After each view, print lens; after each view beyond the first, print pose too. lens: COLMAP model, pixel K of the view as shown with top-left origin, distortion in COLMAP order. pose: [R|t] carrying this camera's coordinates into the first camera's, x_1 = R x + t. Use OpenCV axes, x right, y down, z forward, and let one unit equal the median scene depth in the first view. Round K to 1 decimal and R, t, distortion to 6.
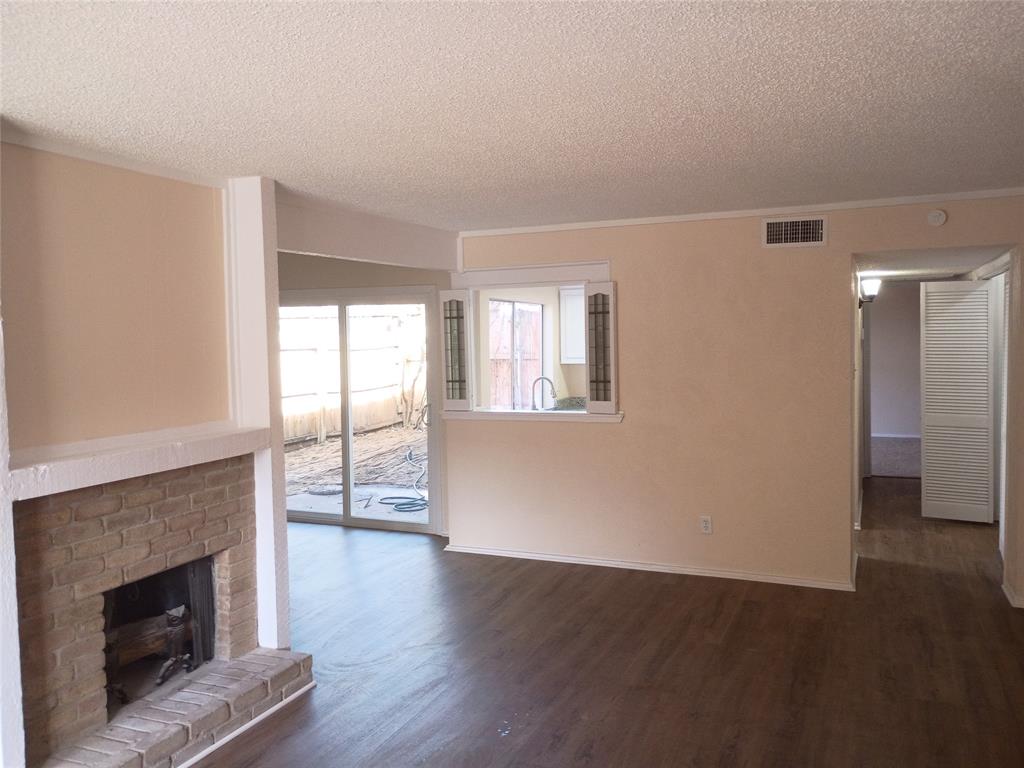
lens RADIAL K [[842.6, 0, 512.0], [0, 842.6, 384.0], [0, 0, 1]] dist [-0.003988, -0.002310]
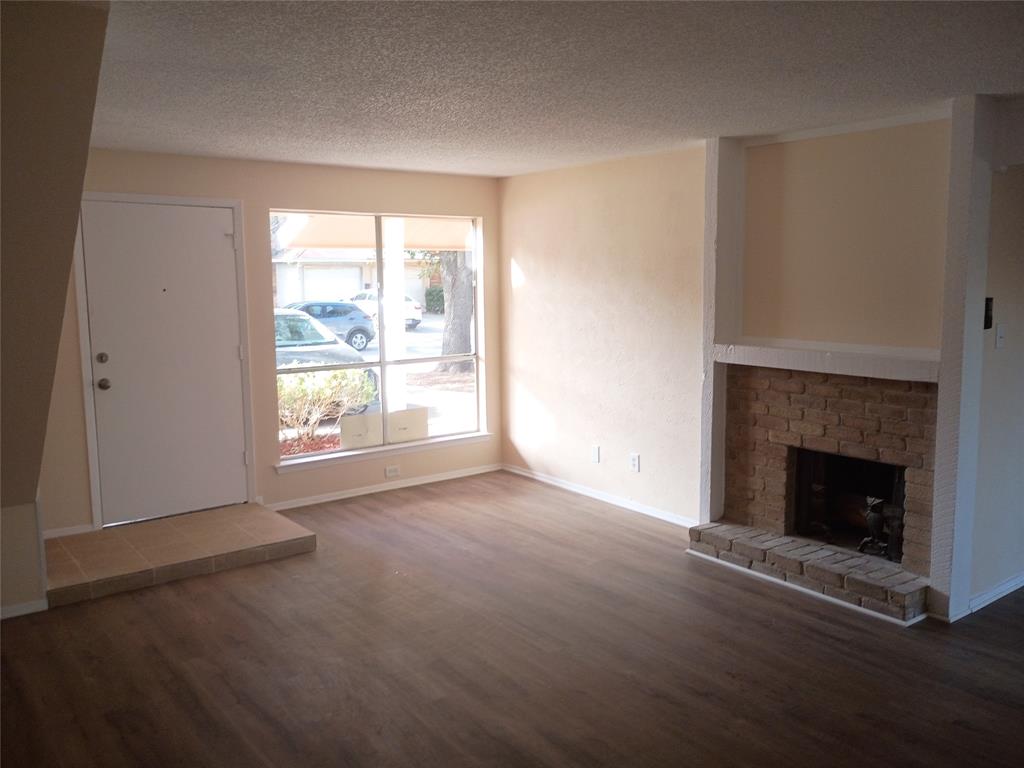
lens RADIAL K [[851.6, 0, 512.0], [0, 851.6, 384.0], [0, 0, 1]] dist [0.002454, 0.000986]
pose [[-0.492071, 0.136253, -0.859826, 0.960554], [-0.038495, 0.983304, 0.177850, -0.095320], [0.869704, 0.120614, -0.478610, 1.234925]]
